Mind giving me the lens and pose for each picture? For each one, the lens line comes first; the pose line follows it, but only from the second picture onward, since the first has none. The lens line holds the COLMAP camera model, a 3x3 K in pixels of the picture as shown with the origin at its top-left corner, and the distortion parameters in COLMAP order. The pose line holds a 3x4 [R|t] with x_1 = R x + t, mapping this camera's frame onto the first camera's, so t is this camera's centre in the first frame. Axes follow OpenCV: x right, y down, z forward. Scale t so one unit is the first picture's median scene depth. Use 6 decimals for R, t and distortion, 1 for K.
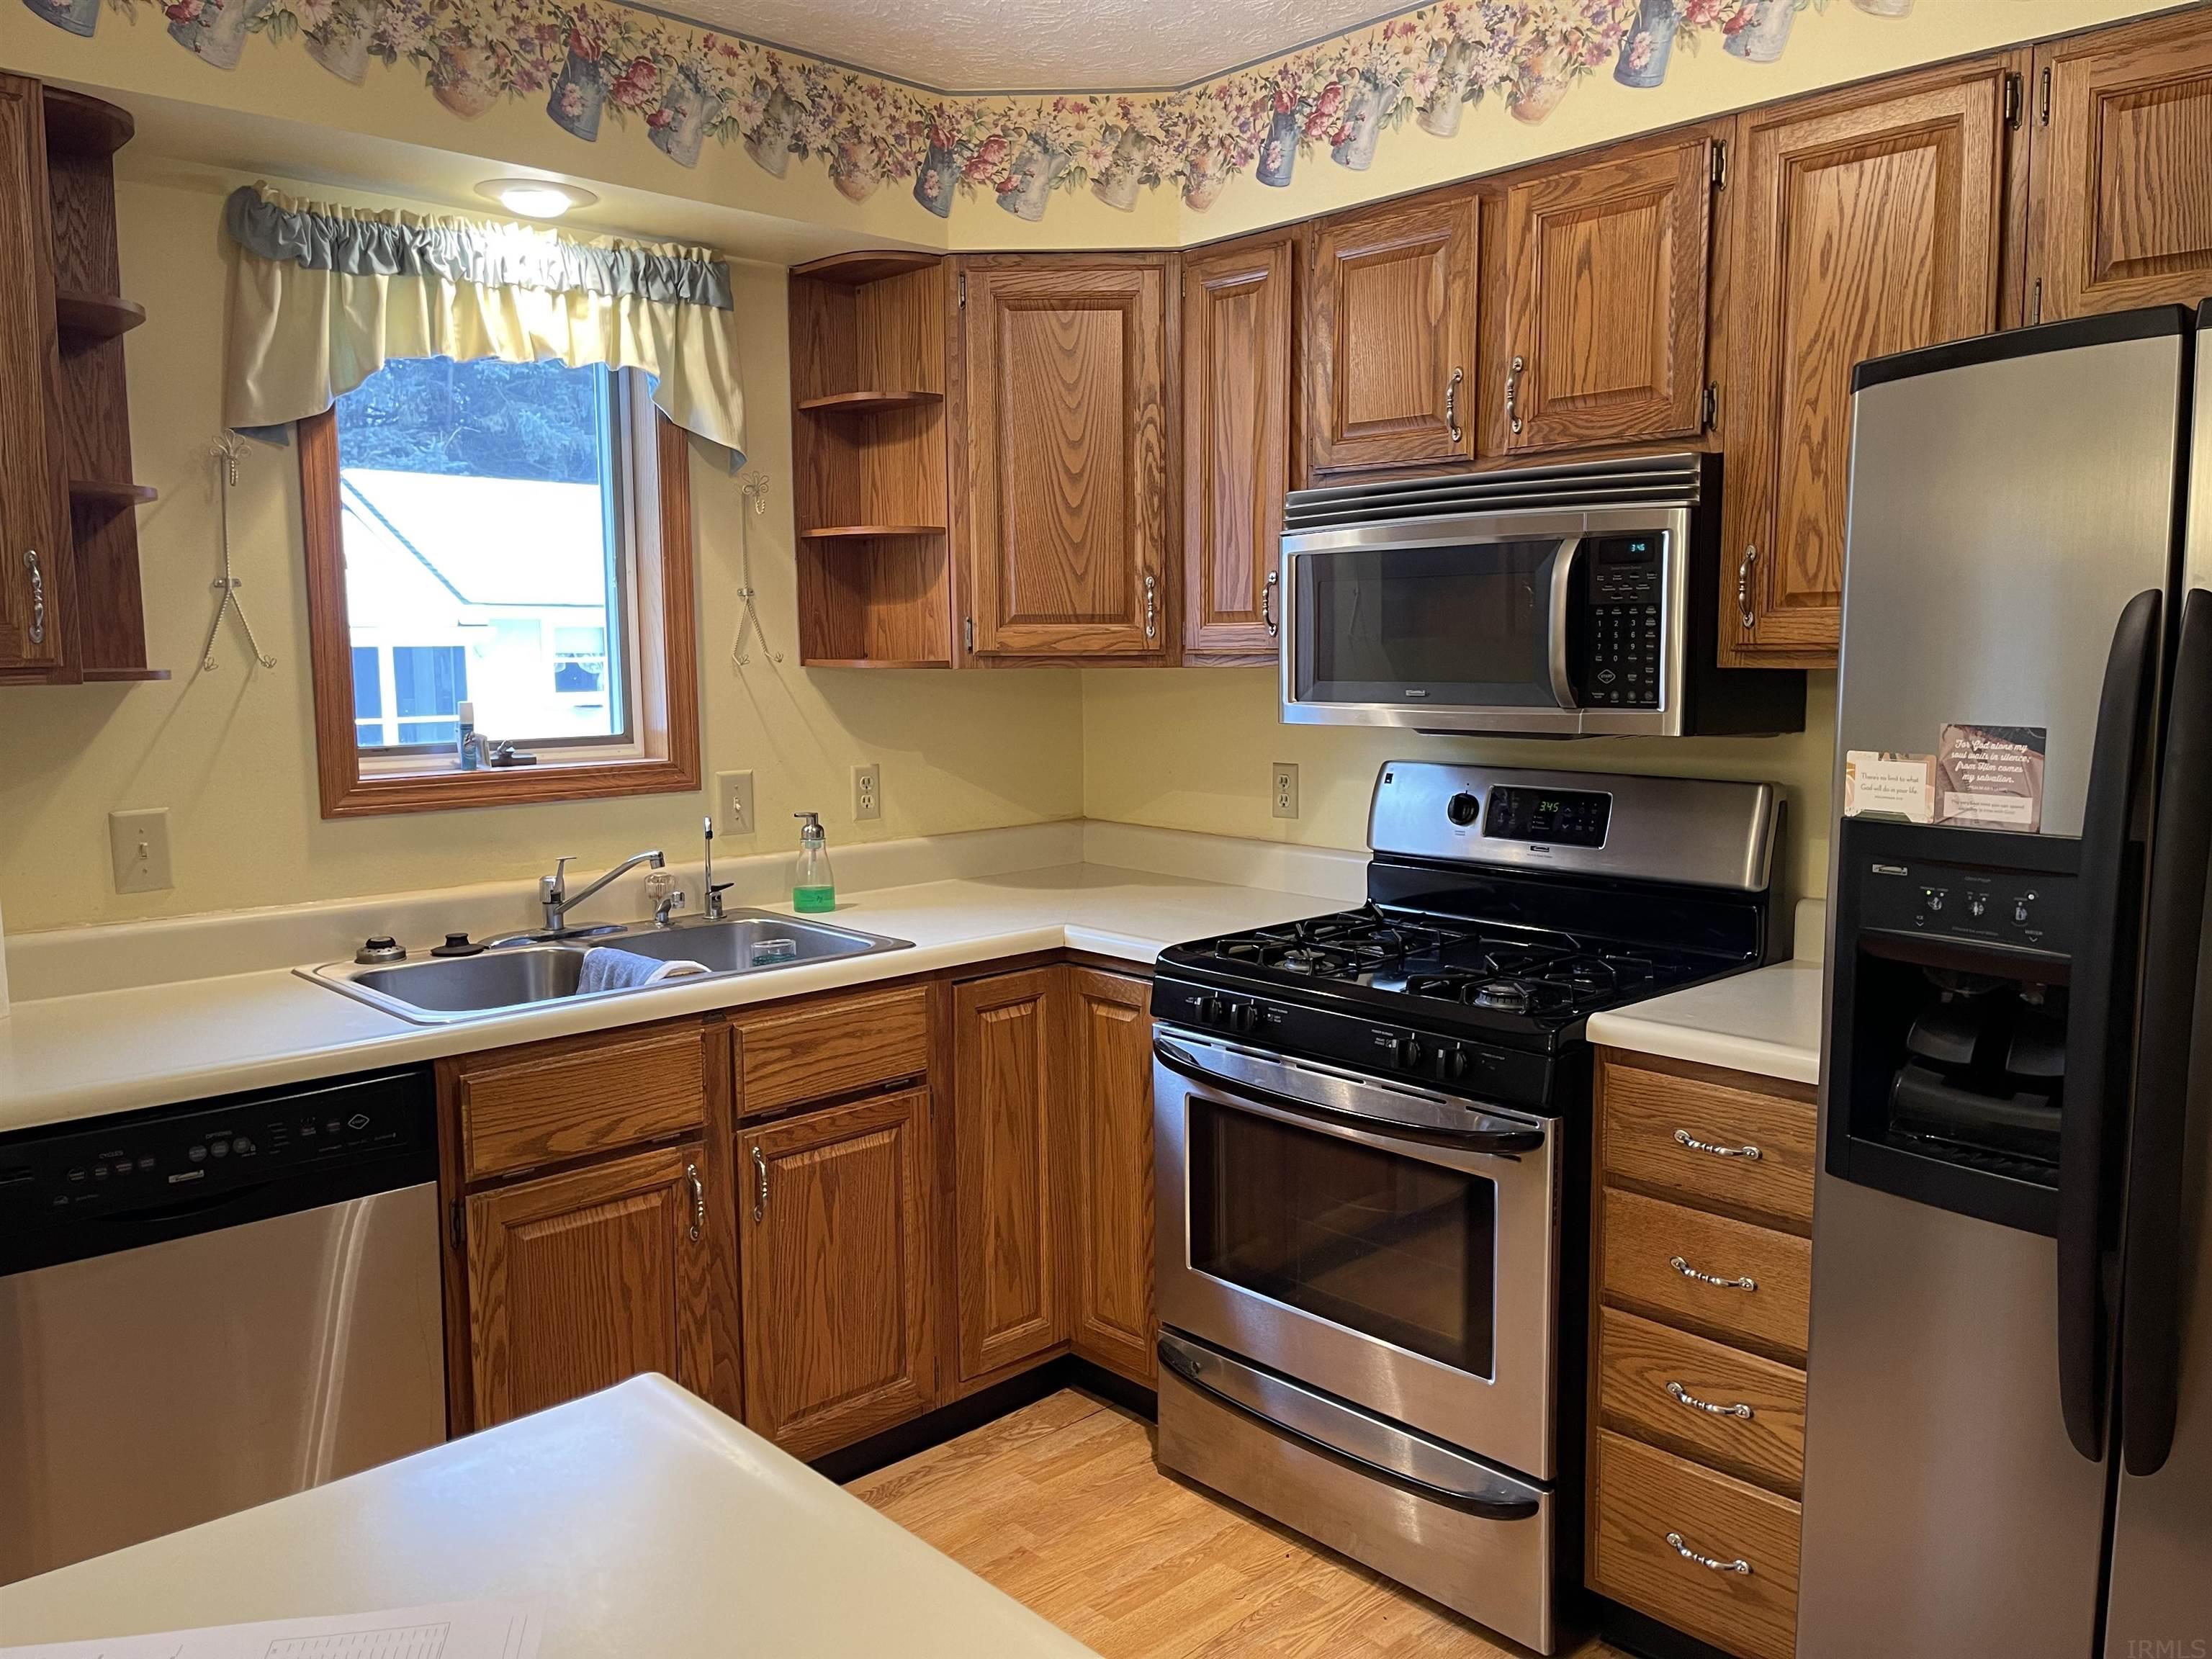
lens RADIAL K [[1685.1, 0, 1106.0], [0, 1685.1, 829.5], [0, 0, 1]] dist [0.079221, -0.095699]
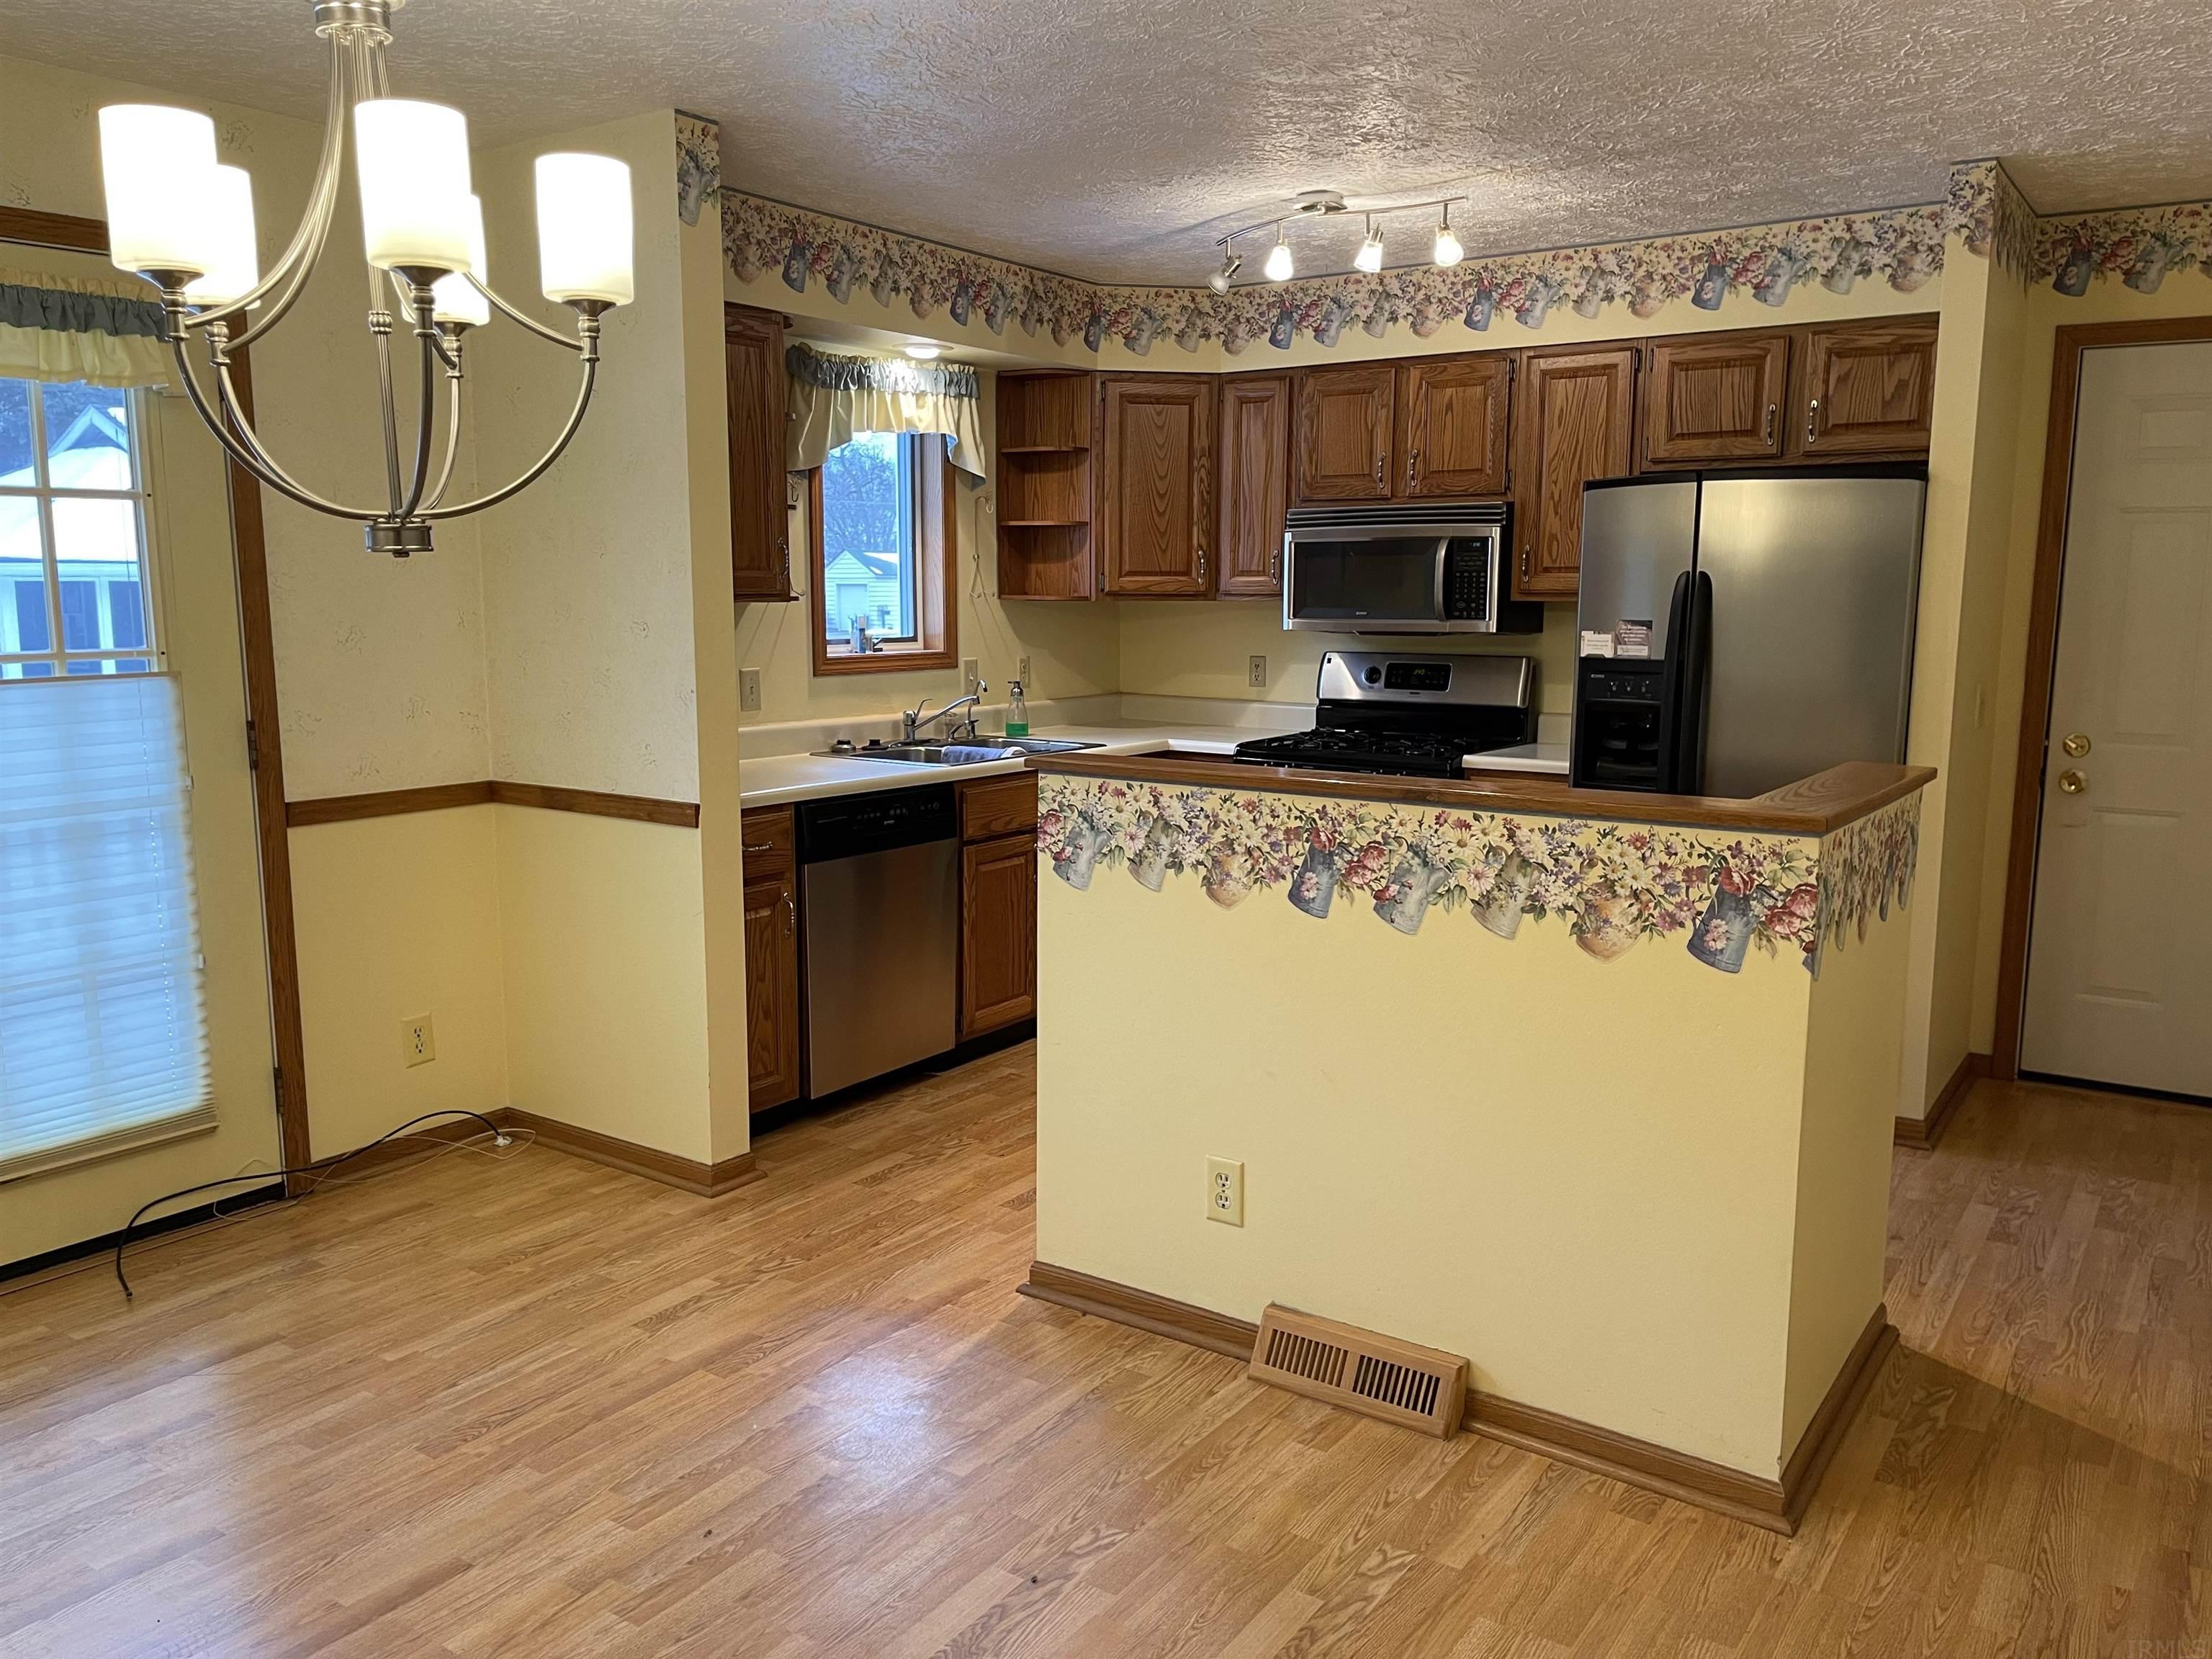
lens RADIAL K [[1685.1, 0, 1106.0], [0, 1685.1, 829.5], [0, 0, 1]] dist [0.079221, -0.095699]
pose [[0.979646, -0.018423, 0.199888, -0.484356], [0.012317, 0.999420, 0.031749, 0.100576], [-0.200356, -0.028641, 0.979304, -0.845962]]
